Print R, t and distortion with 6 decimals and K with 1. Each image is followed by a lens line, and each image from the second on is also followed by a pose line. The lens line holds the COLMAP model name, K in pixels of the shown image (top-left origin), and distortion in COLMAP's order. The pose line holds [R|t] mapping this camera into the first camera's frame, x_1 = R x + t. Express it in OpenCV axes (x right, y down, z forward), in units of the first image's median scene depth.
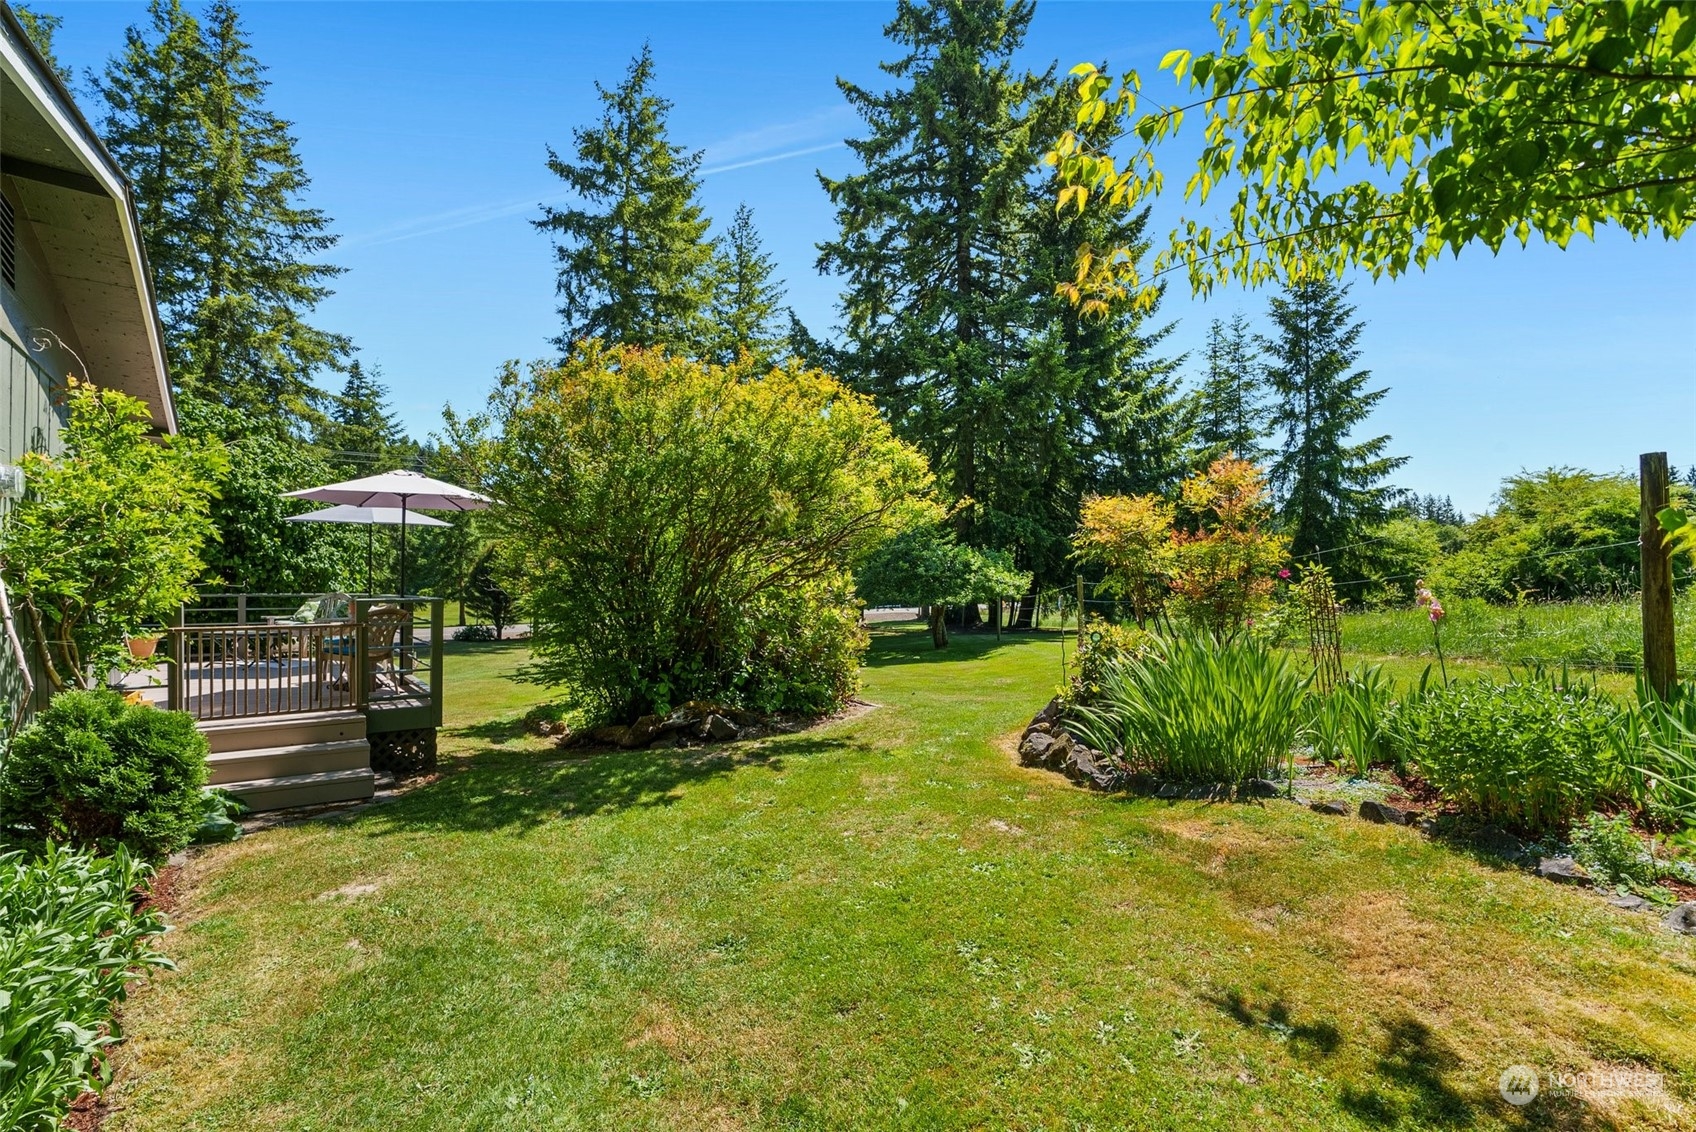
lens RADIAL K [[790.0, 0, 848.0], [0, 790.0, 568.7], [0, 0, 1]] dist [-0.038026, -0.000027]
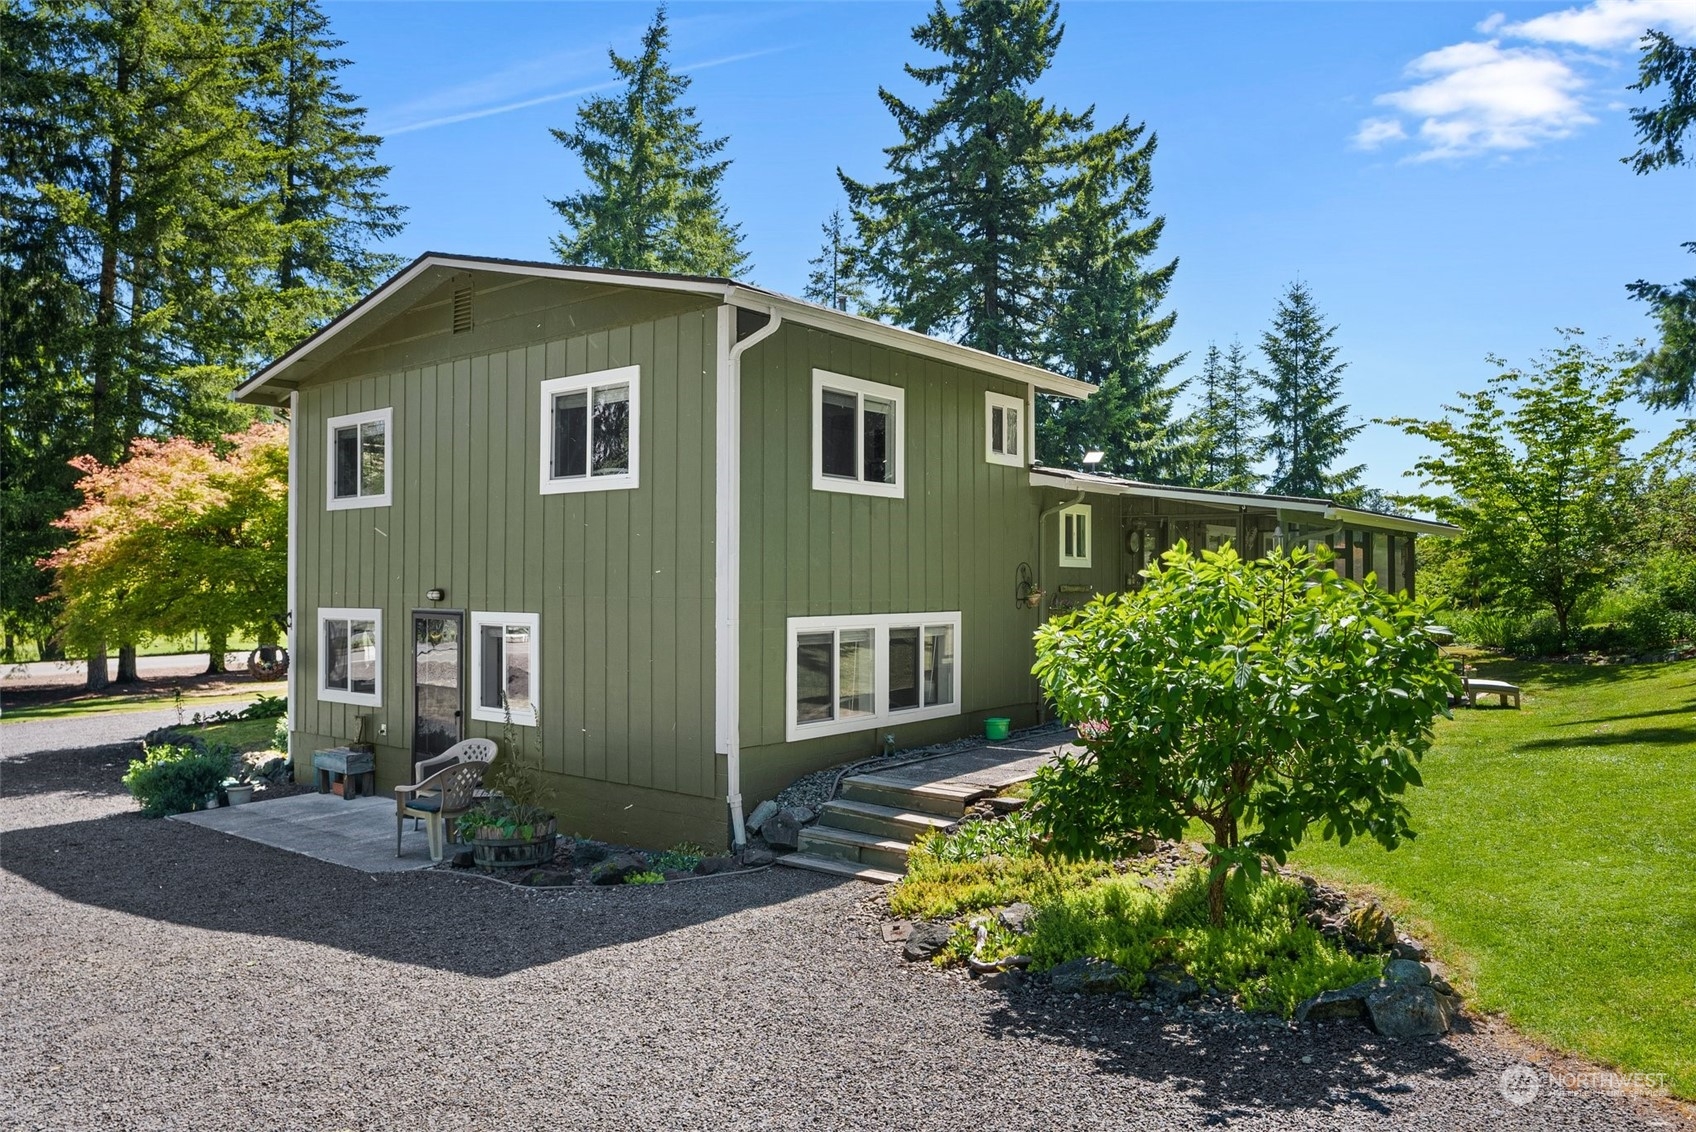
lens RADIAL K [[1196.0, 0, 847.0], [0, 1196.0, 569.7], [0, 0, 1]] dist [0.008777, -0.000432]
pose [[0.969489, 0.006739, 0.245044, -0.421610], [-0.005942, 0.999974, -0.003992, -0.012492], [-0.245065, 0.002414, 0.969504, -0.463899]]
